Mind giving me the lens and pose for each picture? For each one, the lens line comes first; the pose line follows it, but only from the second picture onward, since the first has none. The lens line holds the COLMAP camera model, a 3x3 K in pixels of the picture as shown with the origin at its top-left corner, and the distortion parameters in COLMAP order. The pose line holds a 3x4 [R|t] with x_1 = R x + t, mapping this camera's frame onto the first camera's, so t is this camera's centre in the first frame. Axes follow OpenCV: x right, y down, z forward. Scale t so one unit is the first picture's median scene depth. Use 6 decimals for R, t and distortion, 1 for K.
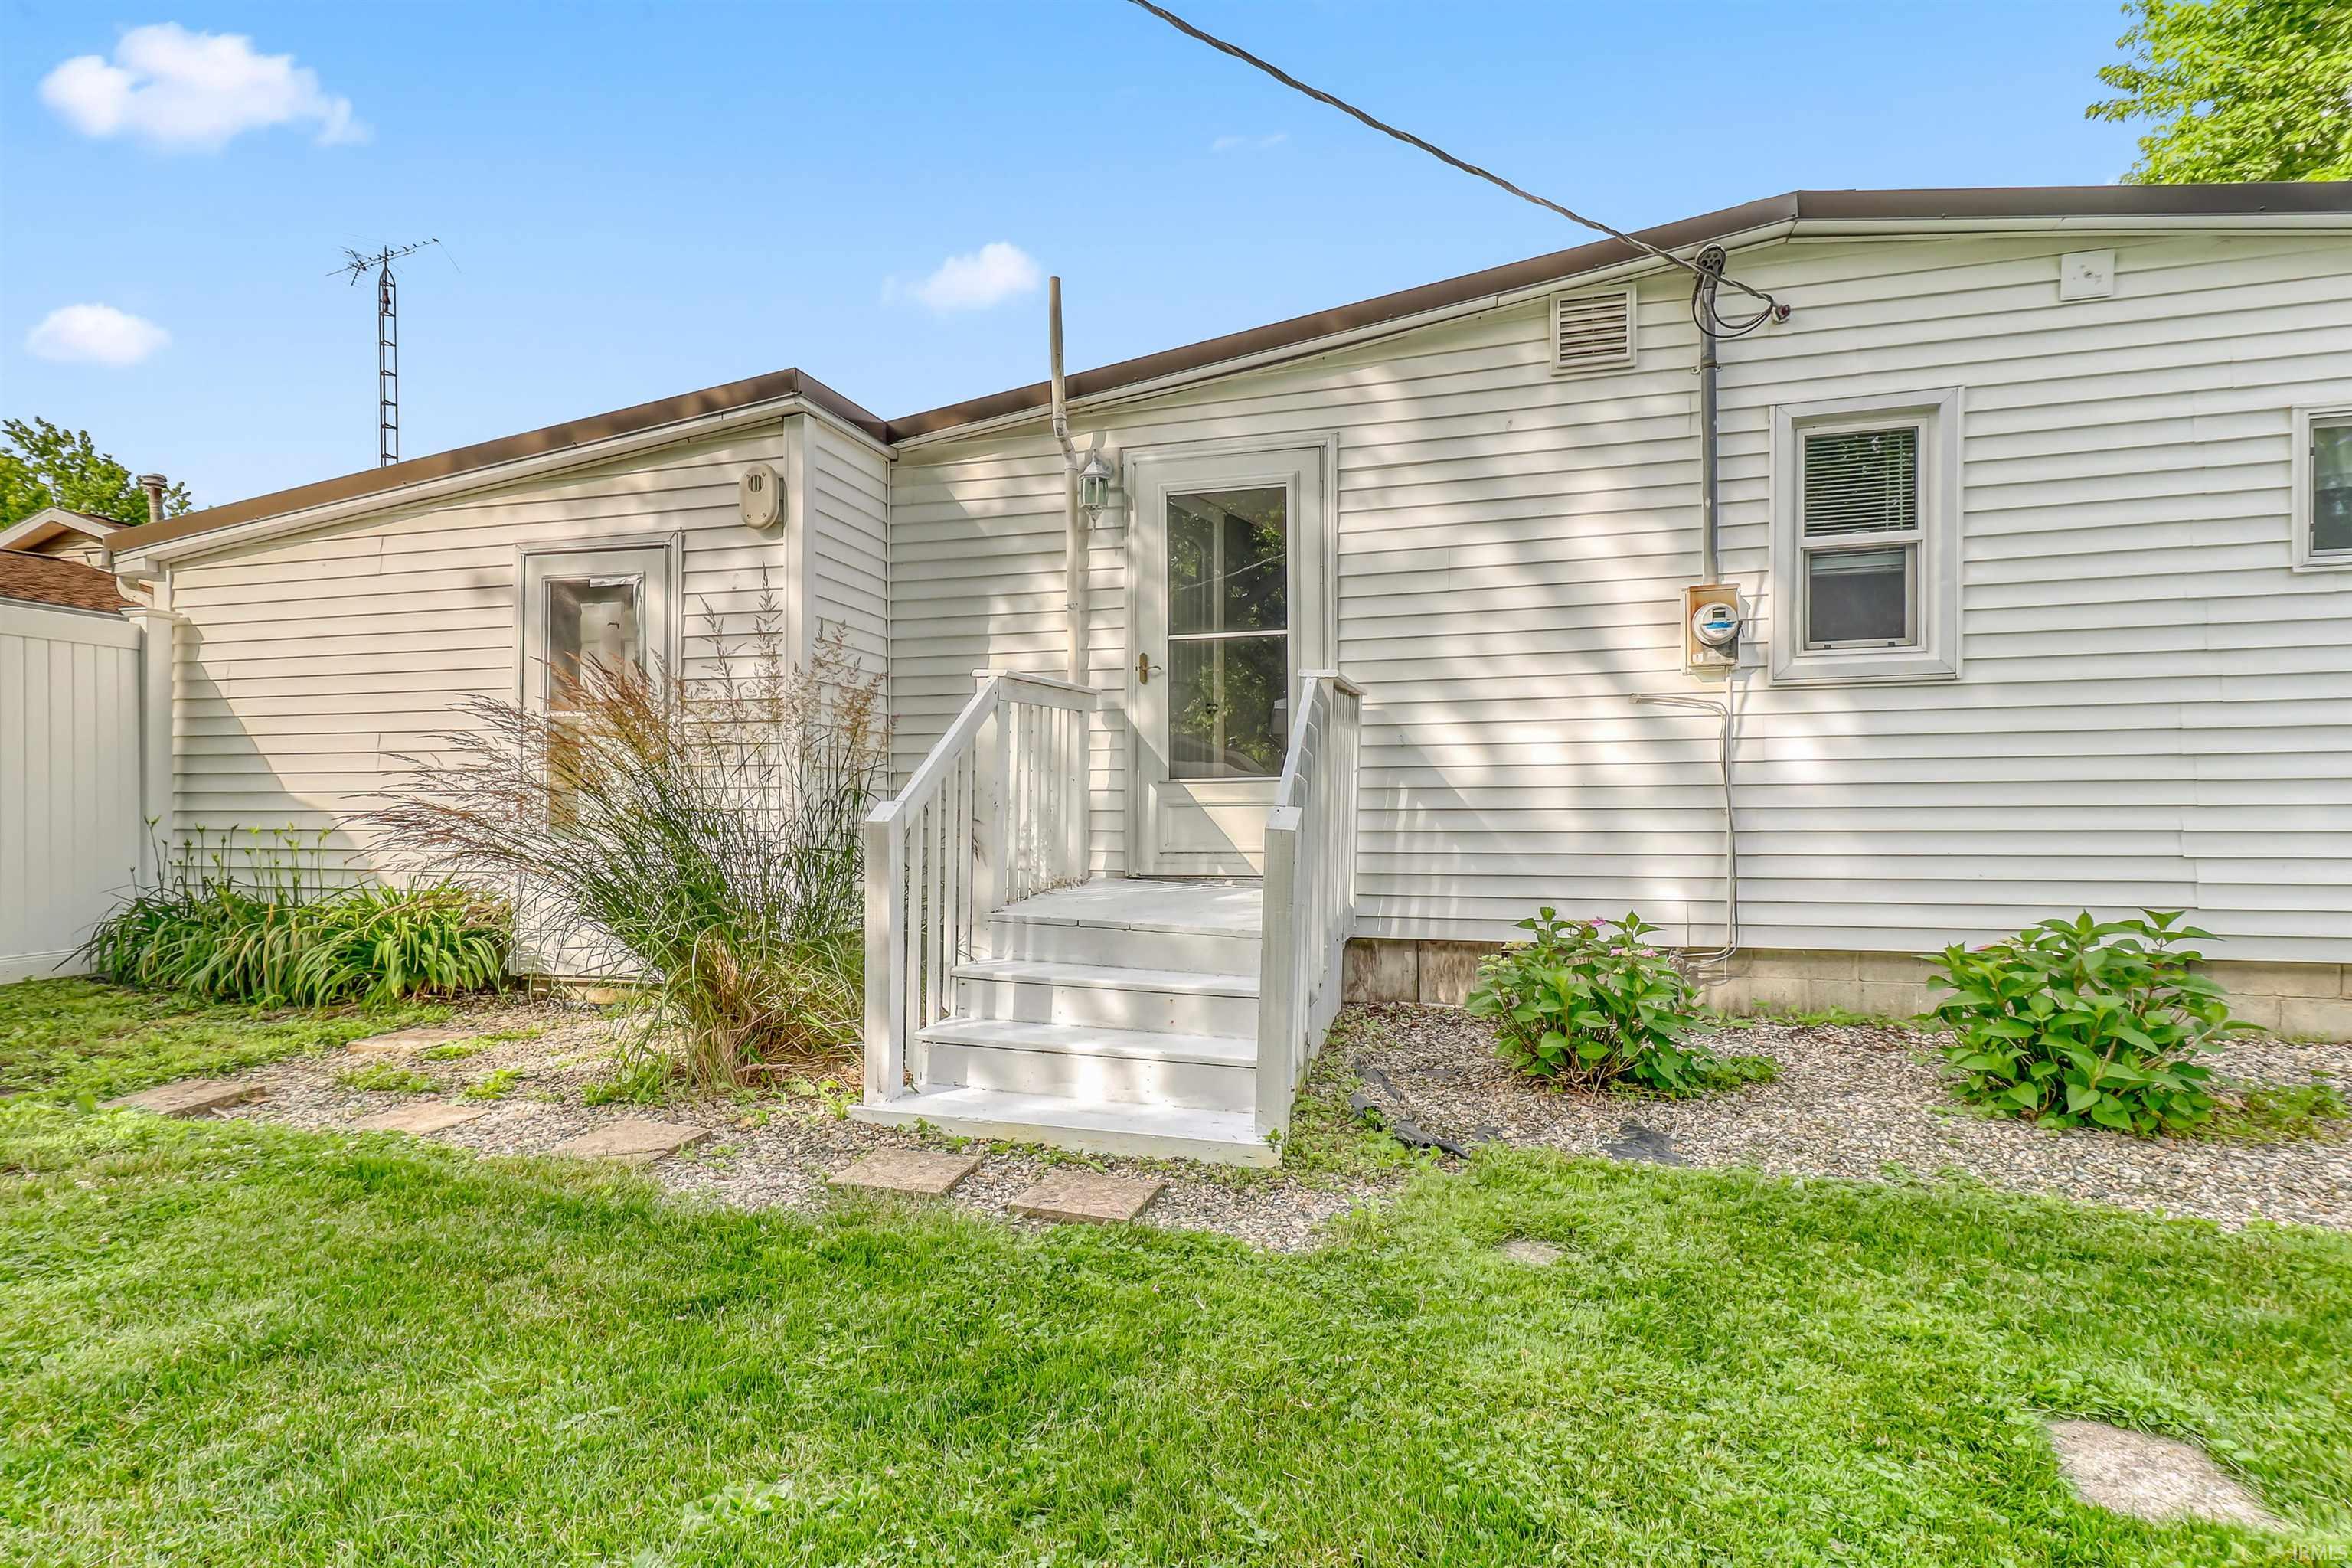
lens RADIAL K [[1117.5, 0, 1183.1], [0, 1117.5, 809.1], [0, 0, 1]] dist [0.008315, 0.000745]
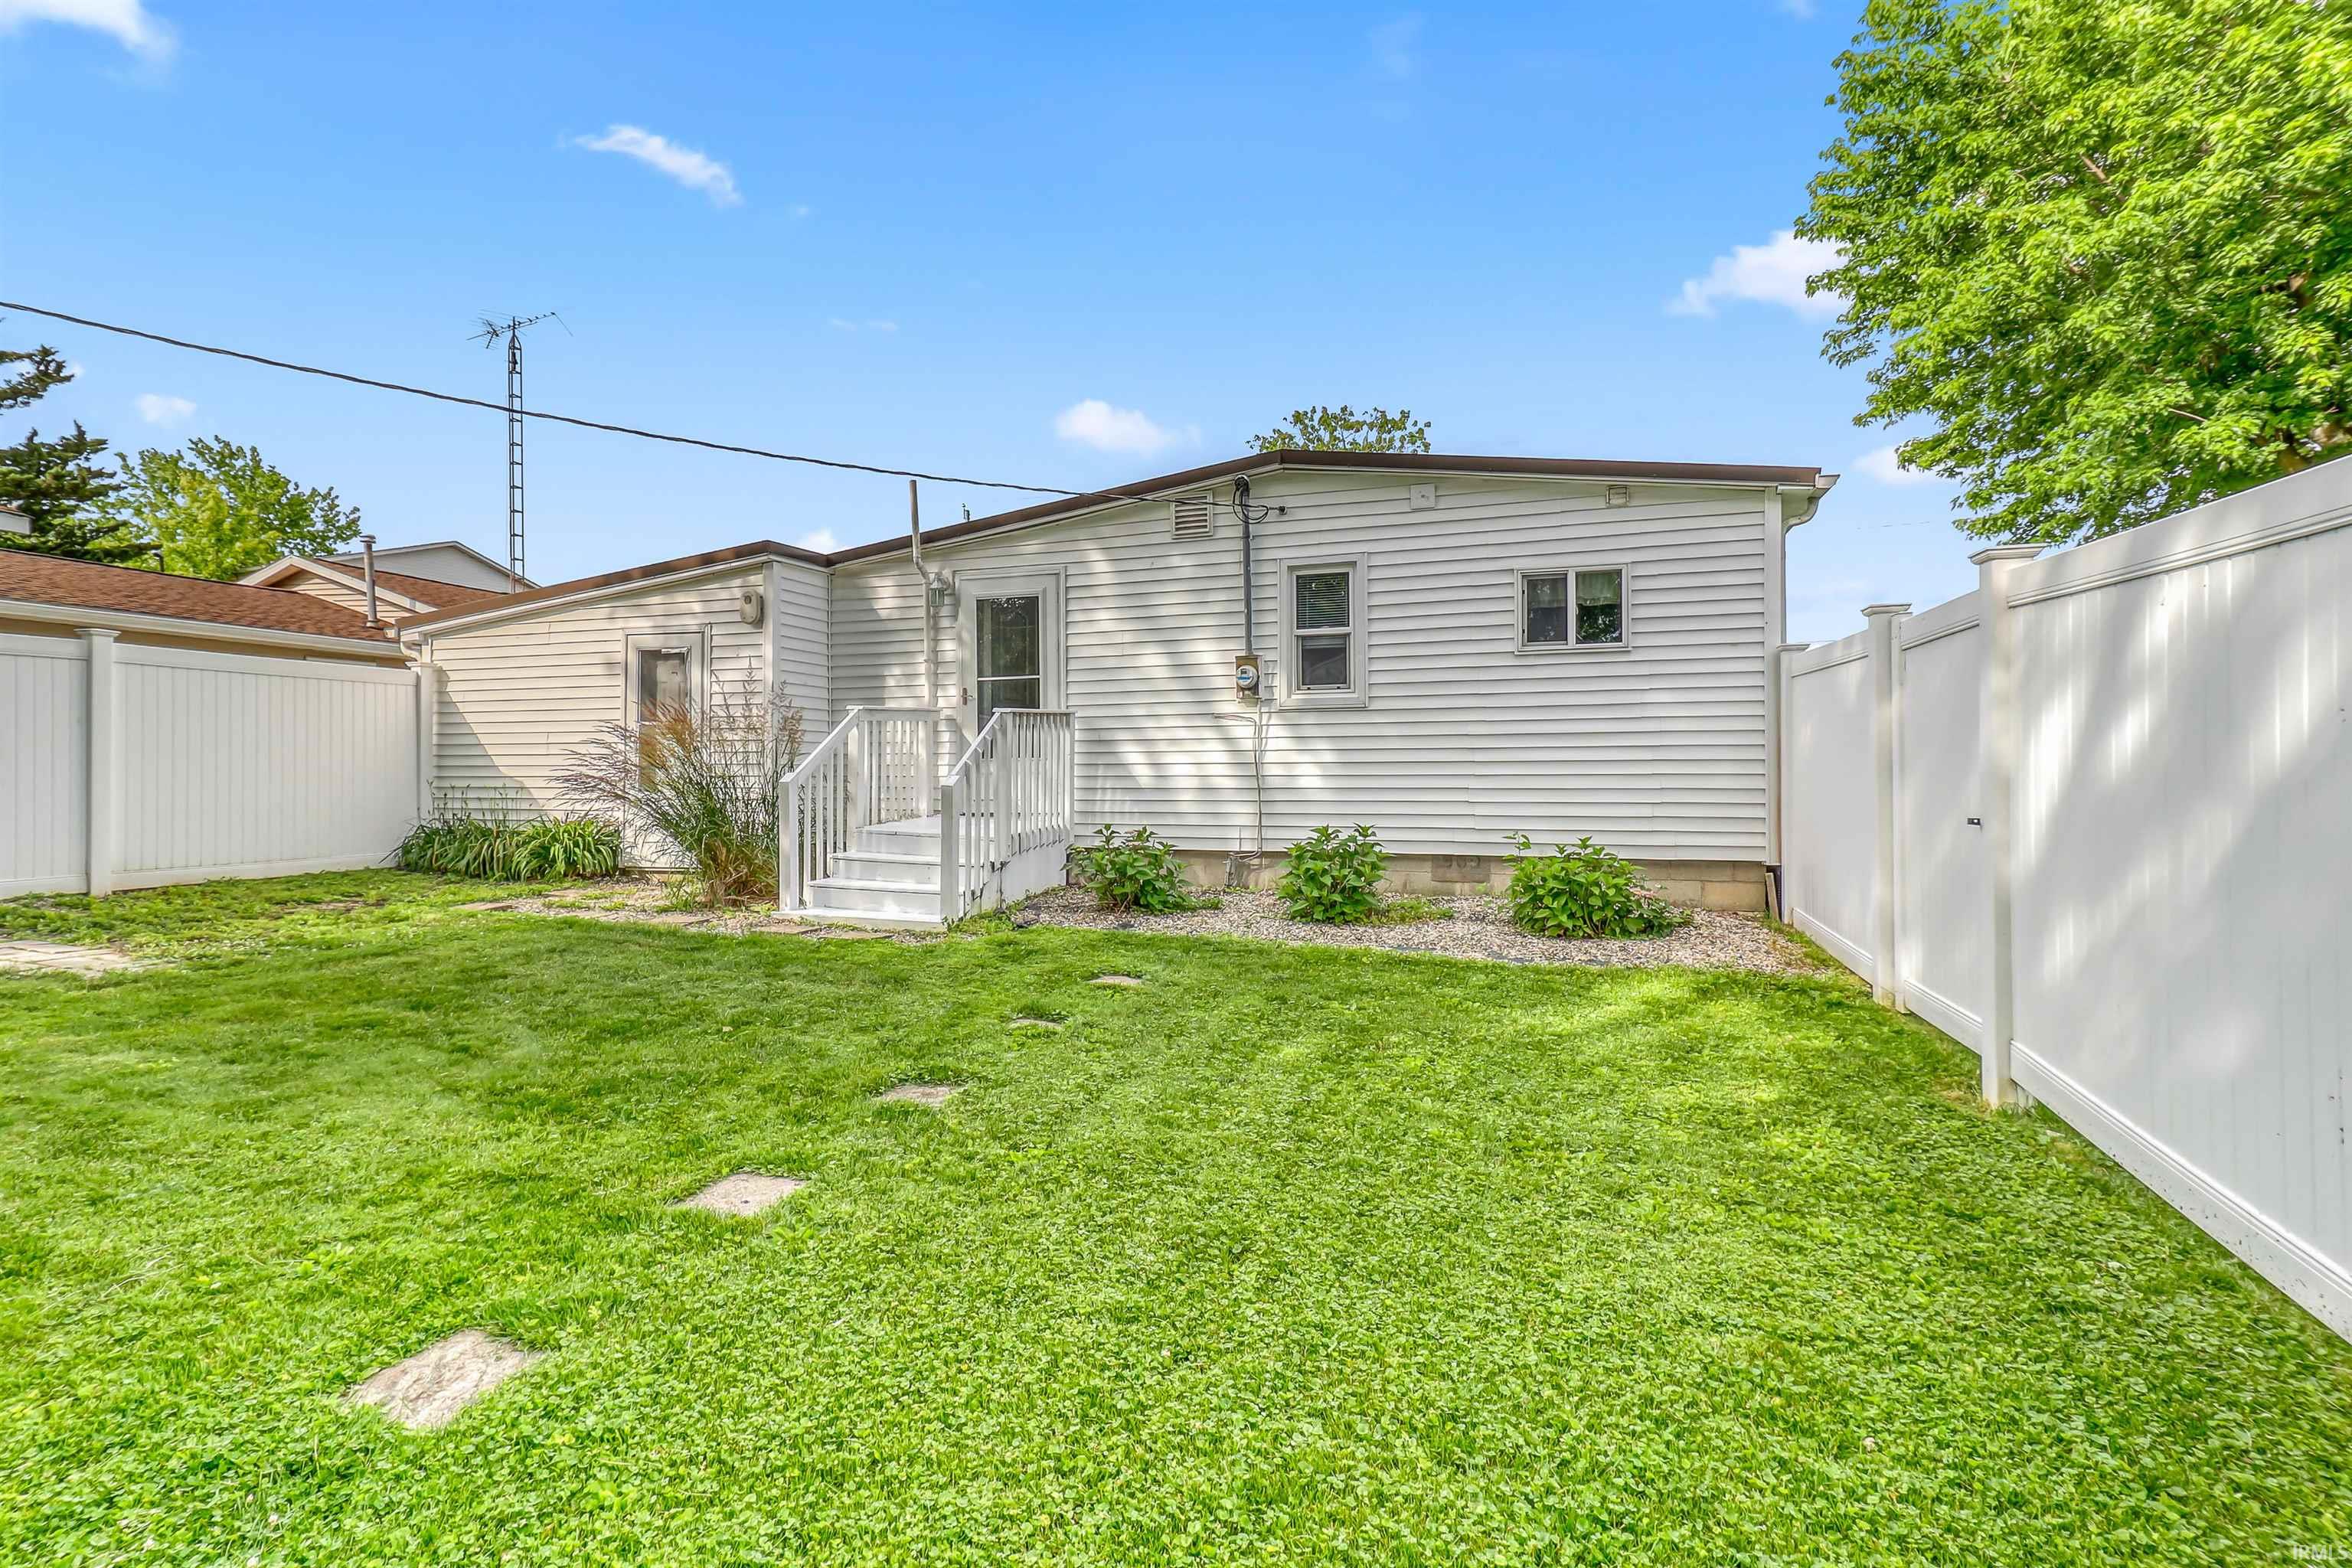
lens RADIAL K [[1087.7, 0, 1173.8], [0, 1087.7, 774.2], [0, 0, 1]] dist [0.007173, -0.000491]
pose [[0.998138, 0.000259, -0.061001, 0.433989], [-0.000243, 1.000000, 0.000279, -0.003831], [0.061001, -0.000264, 0.998138, -0.759618]]
